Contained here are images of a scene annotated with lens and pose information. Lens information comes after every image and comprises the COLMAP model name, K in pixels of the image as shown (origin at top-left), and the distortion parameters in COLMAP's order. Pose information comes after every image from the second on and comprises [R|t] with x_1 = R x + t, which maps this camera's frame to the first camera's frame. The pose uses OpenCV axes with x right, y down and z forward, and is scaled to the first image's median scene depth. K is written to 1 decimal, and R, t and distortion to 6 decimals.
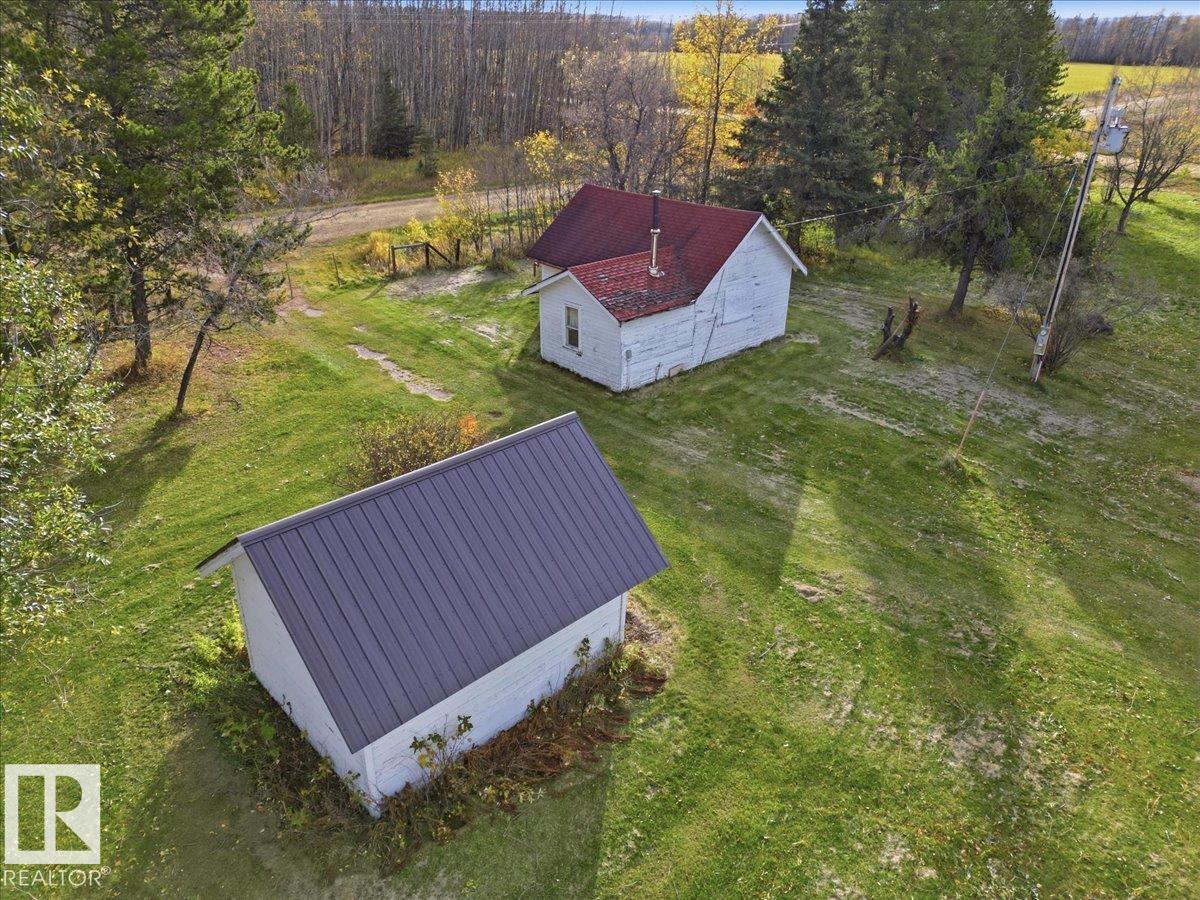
lens RADIAL K [[820.3, 0, 600.0], [0, 820.3, 450.0], [0, 0, 1]] dist [0.033161, -0.006753]
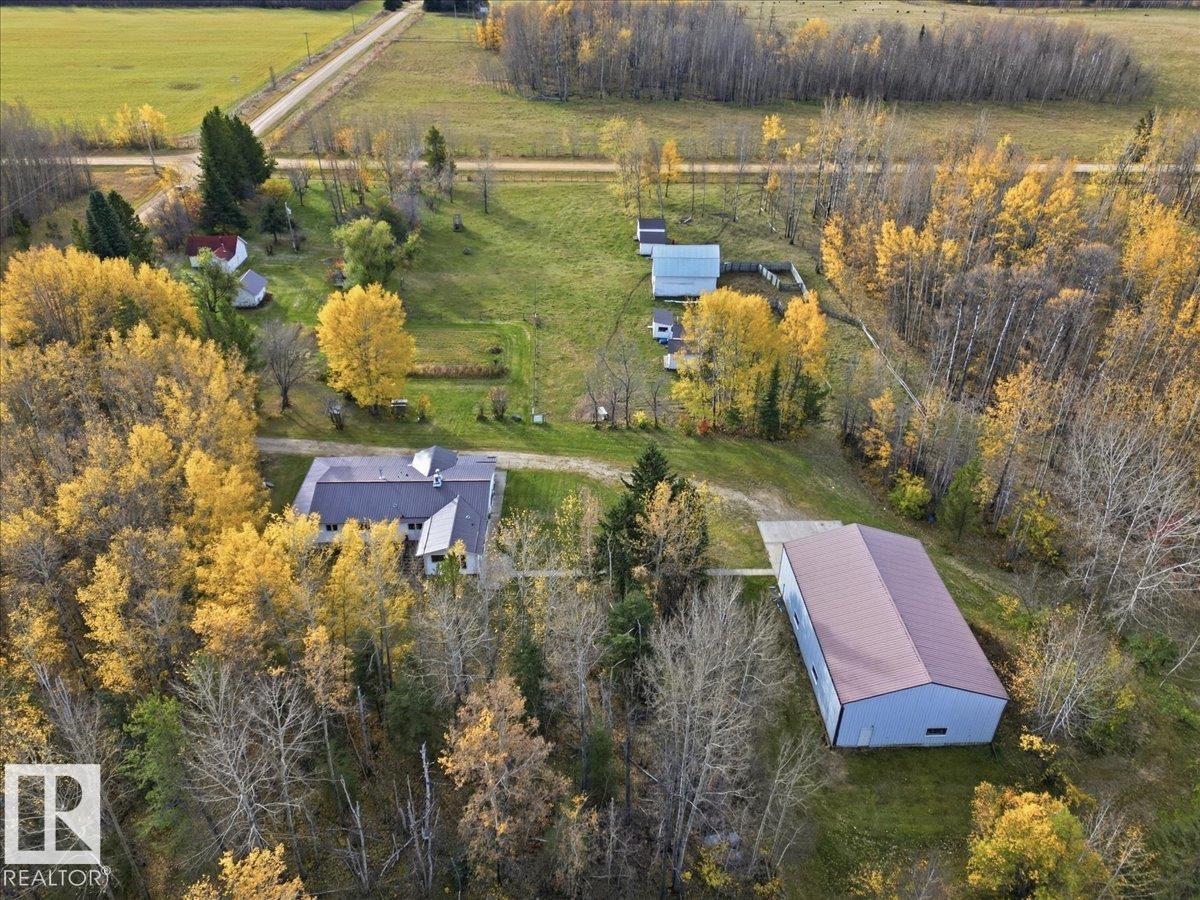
lens RADIAL K [[820.3, 0, 600.0], [0, 820.3, 450.0], [0, 0, 1]] dist [0.033161, -0.006753]
pose [[0.655453, -0.428209, 0.622107, -2.363553], [0.354215, 0.901809, 0.247532, 0.511287], [-0.667018, 0.058114, 0.742772, -4.830740]]
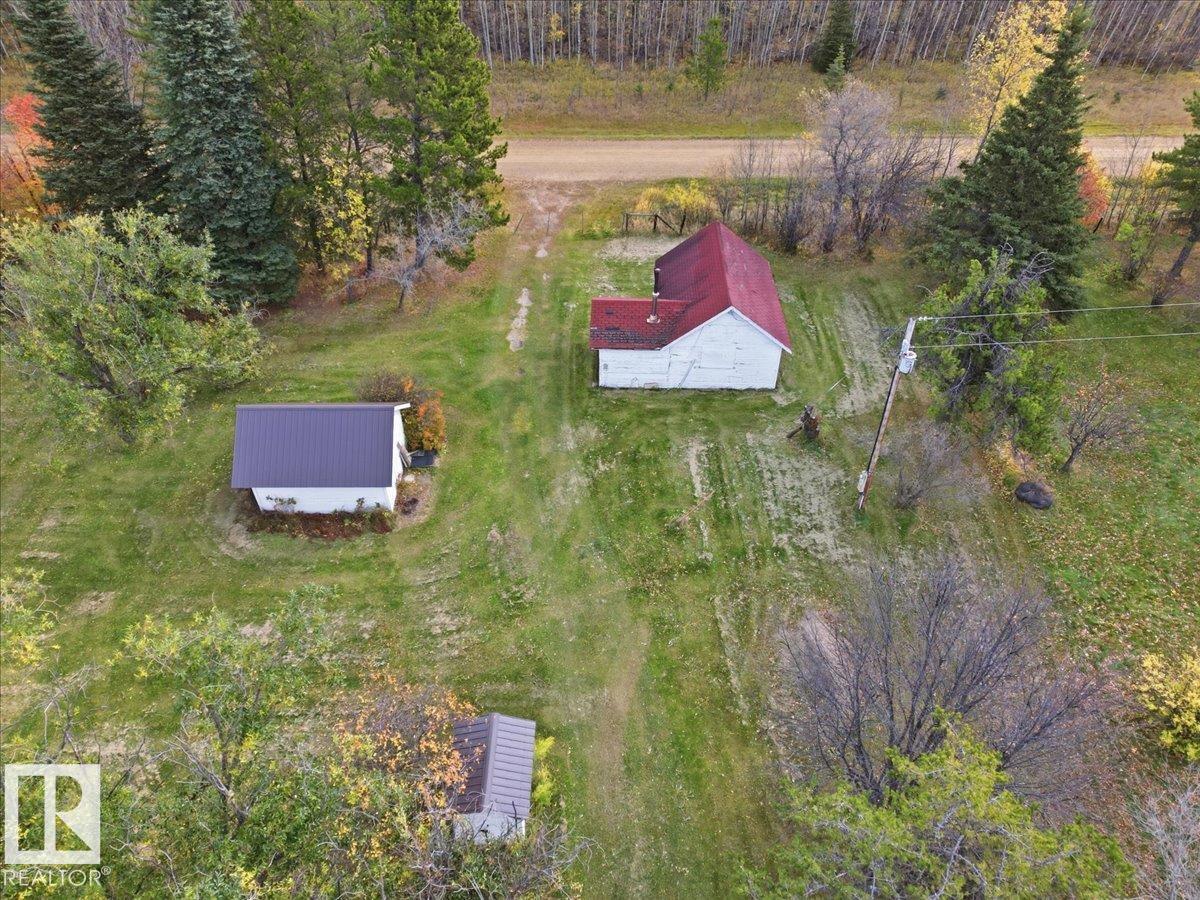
lens RADIAL K [[820.3, 0, 600.0], [0, 820.3, 450.0], [0, 0, 1]] dist [0.033161, -0.006753]
pose [[0.733150, 0.439089, -0.519319, 0.899079], [-0.308230, 0.895236, 0.321786, -0.470058], [0.606206, -0.075848, 0.791683, -0.239172]]
